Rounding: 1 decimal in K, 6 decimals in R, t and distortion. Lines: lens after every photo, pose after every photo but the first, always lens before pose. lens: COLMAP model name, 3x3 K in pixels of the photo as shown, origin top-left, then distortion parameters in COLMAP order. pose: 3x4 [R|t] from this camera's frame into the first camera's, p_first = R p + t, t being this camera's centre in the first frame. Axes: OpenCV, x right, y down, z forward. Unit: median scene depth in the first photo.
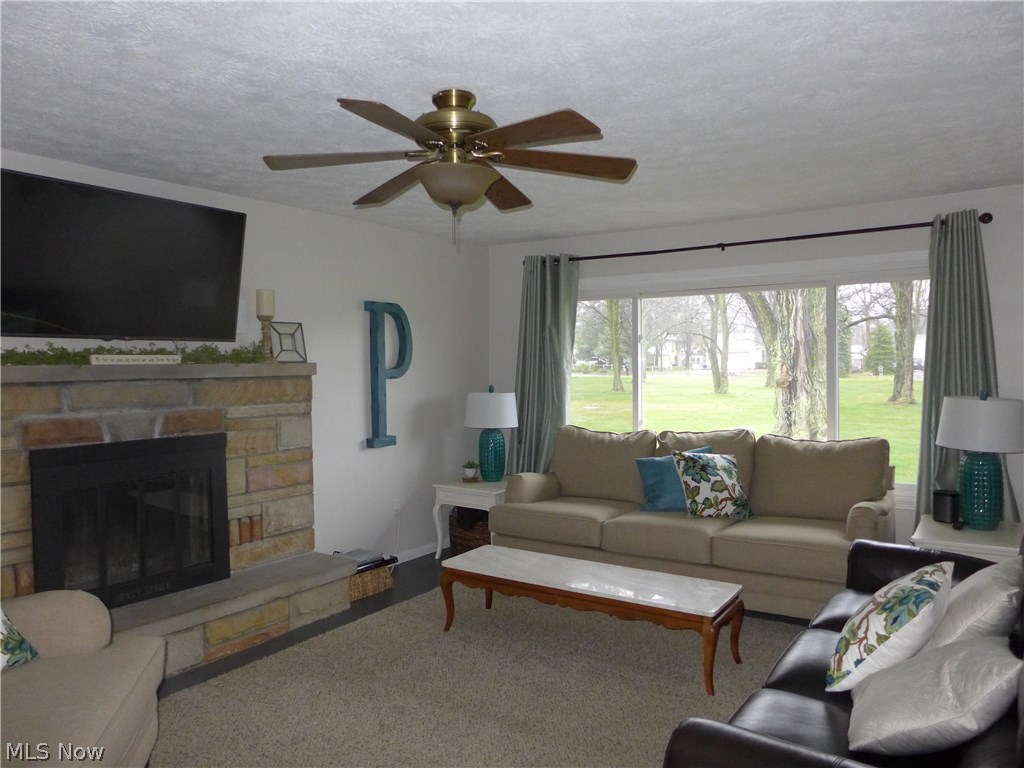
lens RADIAL K [[740.3, 0, 513.1], [0, 740.3, 376.6], [0, 0, 1]] dist [-0.052244, 0.010470]
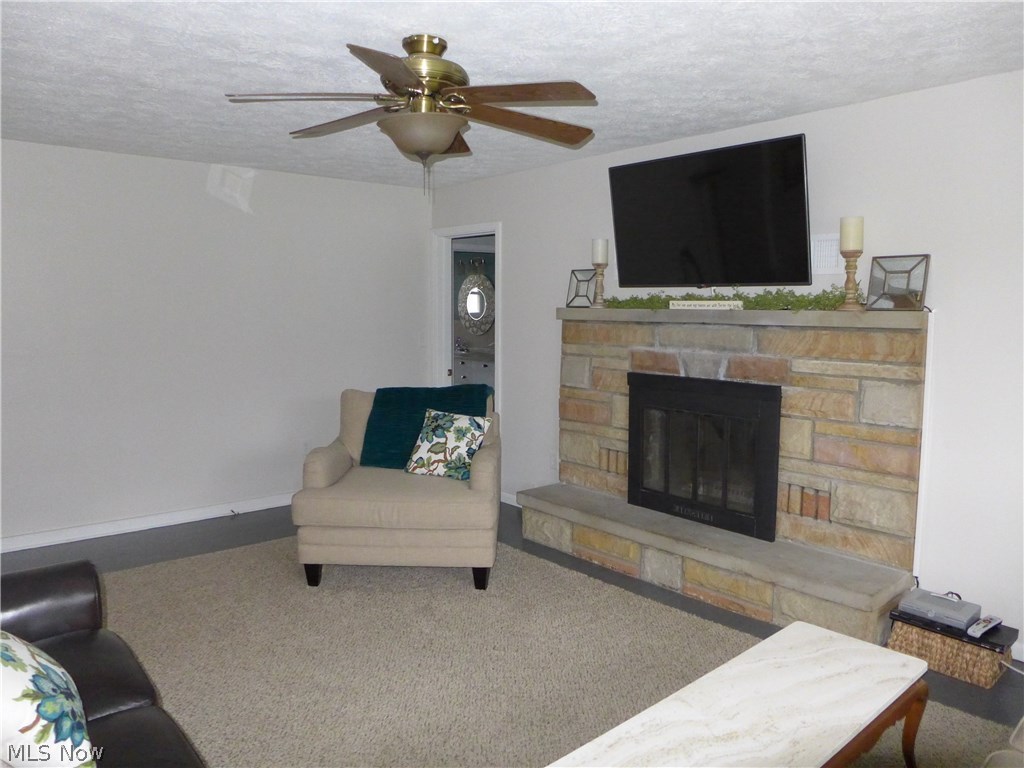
lens RADIAL K [[740.3, 0, 513.1], [0, 740.3, 376.6], [0, 0, 1]] dist [-0.052244, 0.010470]
pose [[-0.265809, 0.103128, -0.958494, 0.565296], [-0.016687, 0.993620, 0.111535, -0.031431], [0.963881, 0.045642, -0.262393, 0.912033]]
